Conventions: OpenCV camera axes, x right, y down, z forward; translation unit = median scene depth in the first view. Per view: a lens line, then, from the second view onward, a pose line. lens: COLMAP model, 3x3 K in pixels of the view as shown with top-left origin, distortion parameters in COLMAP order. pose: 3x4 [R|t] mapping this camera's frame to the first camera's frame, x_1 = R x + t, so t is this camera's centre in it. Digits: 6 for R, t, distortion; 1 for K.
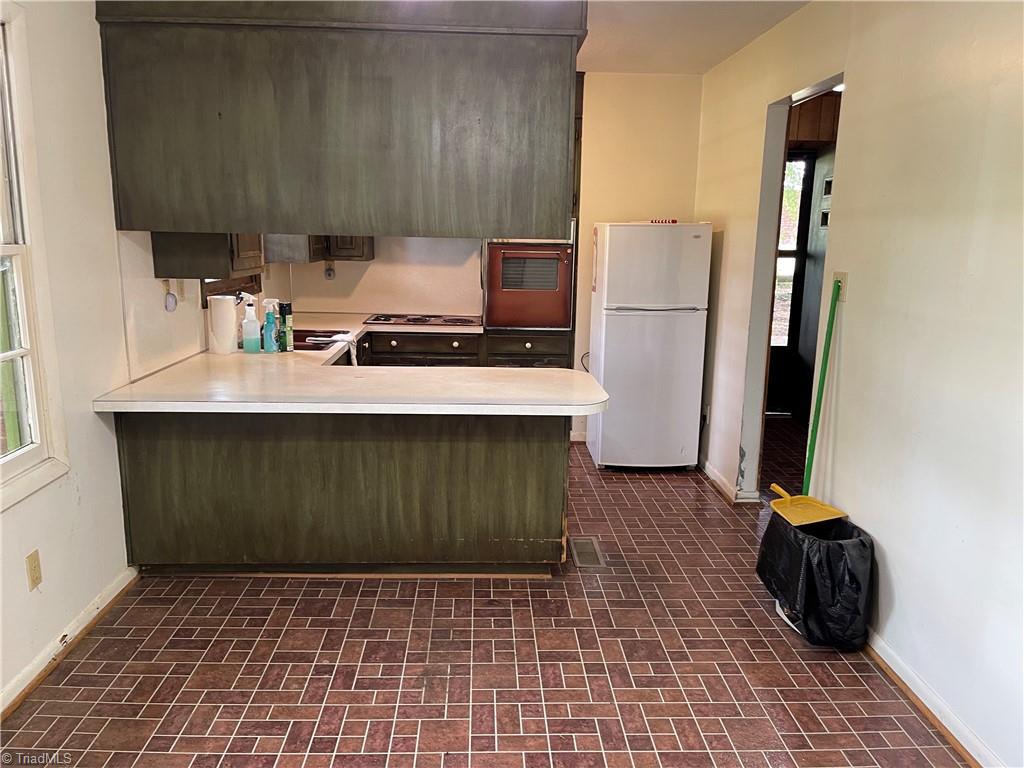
lens RADIAL K [[772.7, 0, 512.0], [0, 772.7, 384.0], [0, 0, 1]] dist [0.073771, -0.080900]
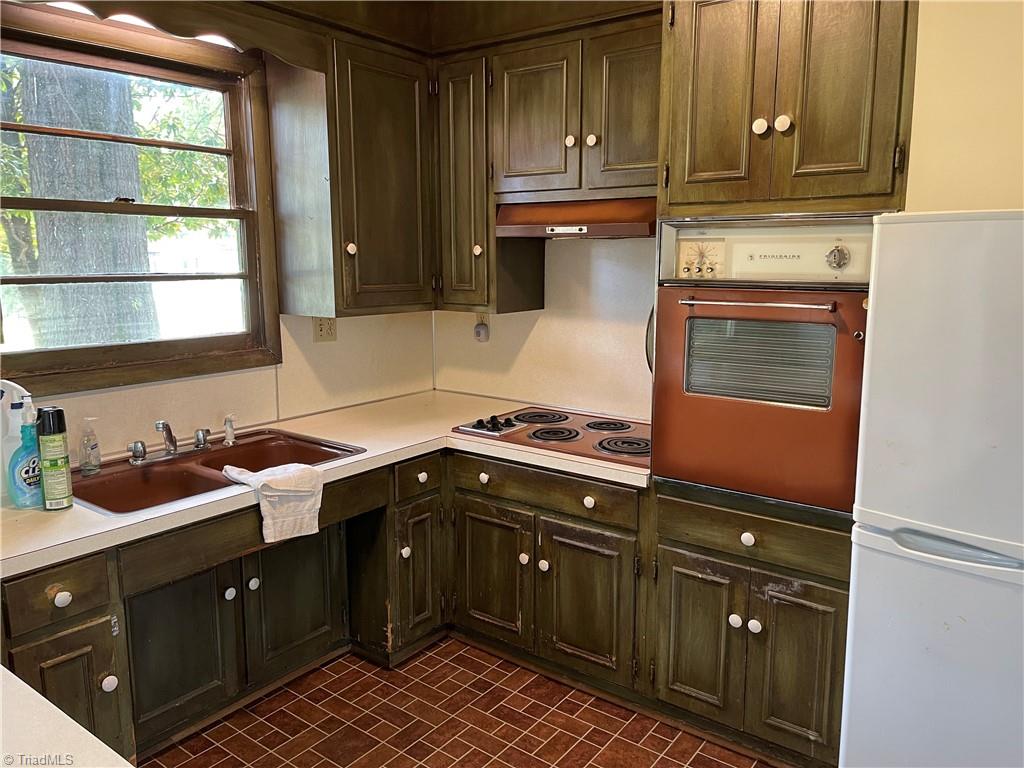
lens RADIAL K [[772.7, 0, 512.0], [0, 772.7, 384.0], [0, 0, 1]] dist [0.073771, -0.080900]
pose [[0.761243, 0.084136, -0.642985, 0.174287], [-0.110981, 0.993822, -0.001350, -0.111859], [0.638899, 0.072387, 0.765877, 0.608918]]
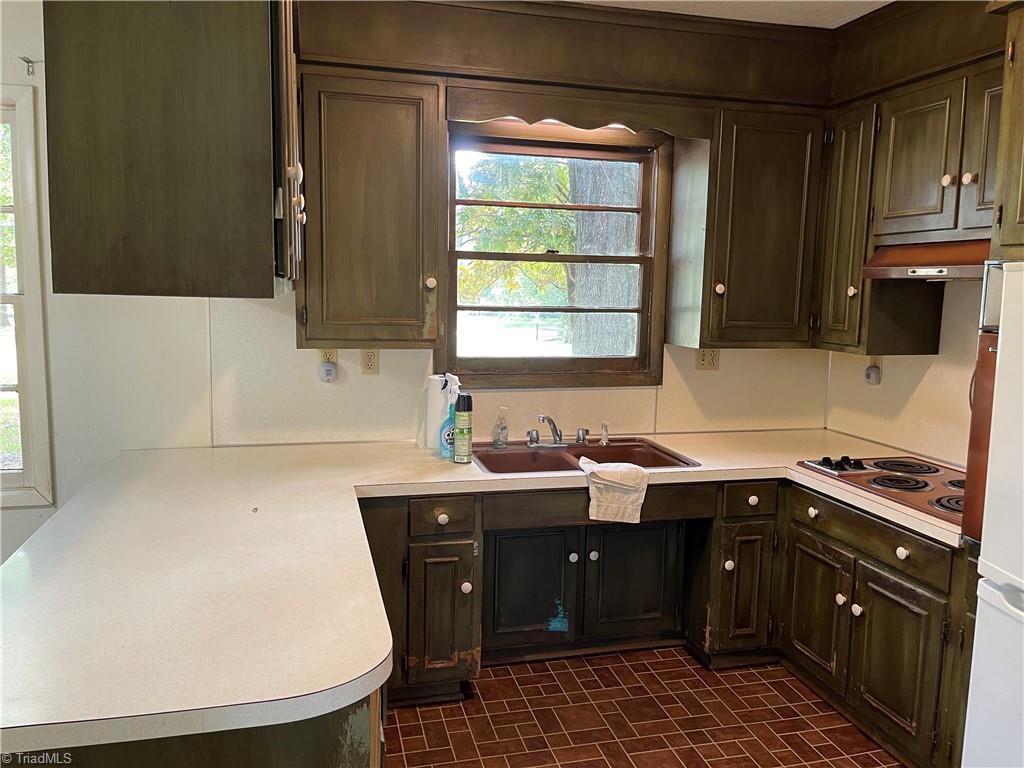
lens RADIAL K [[772.7, 0, 512.0], [0, 772.7, 384.0], [0, 0, 1]] dist [0.073771, -0.080900]
pose [[0.199148, 0.100936, -0.974757, 0.296194], [-0.207767, 0.976418, 0.058660, -0.121650], [0.957691, 0.190841, 0.215423, 0.665959]]
